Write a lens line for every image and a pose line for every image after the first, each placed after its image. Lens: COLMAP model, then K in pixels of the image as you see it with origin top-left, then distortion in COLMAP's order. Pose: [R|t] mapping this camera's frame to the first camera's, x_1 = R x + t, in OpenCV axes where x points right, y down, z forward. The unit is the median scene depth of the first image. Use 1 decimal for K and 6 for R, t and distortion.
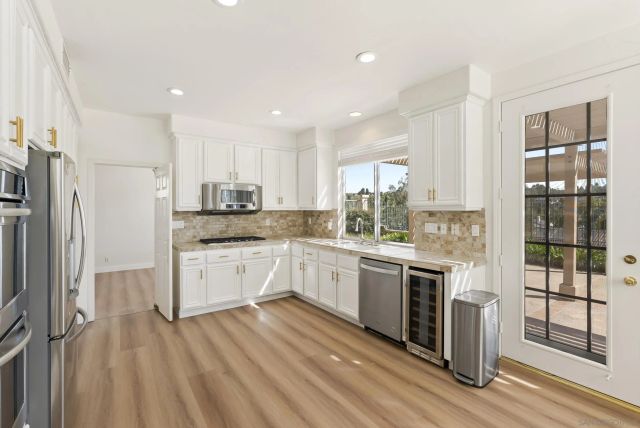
lens RADIAL K [[294.6, 0, 323.4], [0, 294.6, 206.1], [0, 0, 1]] dist [-0.001383, 0.000064]
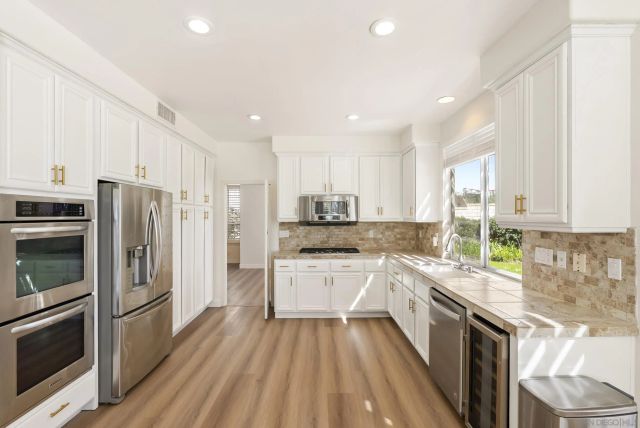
lens RADIAL K [[295.1, 0, 320.0], [0, 295.1, 214.0], [0, 0, 1]] dist [-0.001642, 0.000426]
pose [[0.813733, -0.001823, -0.581236, 0.286985], [0.004867, 0.999981, 0.003679, -0.016921], [0.581218, -0.005822, 0.813727, 0.177192]]
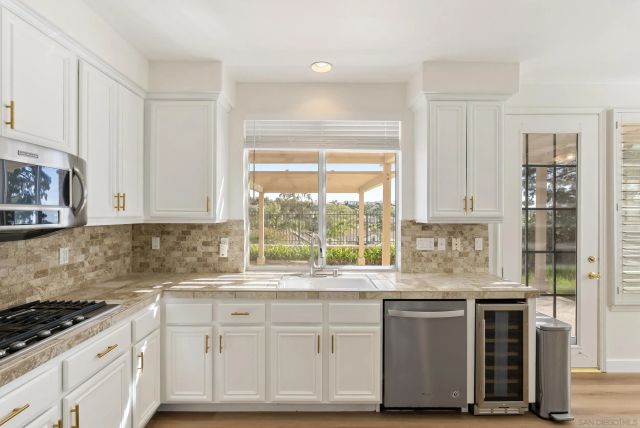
lens RADIAL K [[295.0, 0, 318.4], [0, 295.0, 212.1], [0, 0, 1]] dist [-0.001402, -0.000060]
pose [[0.582161, 0.008802, 0.813026, -0.394035], [-0.011110, 0.999934, -0.002871, -0.007012], [-0.812998, -0.007361, 0.582220, 0.641646]]
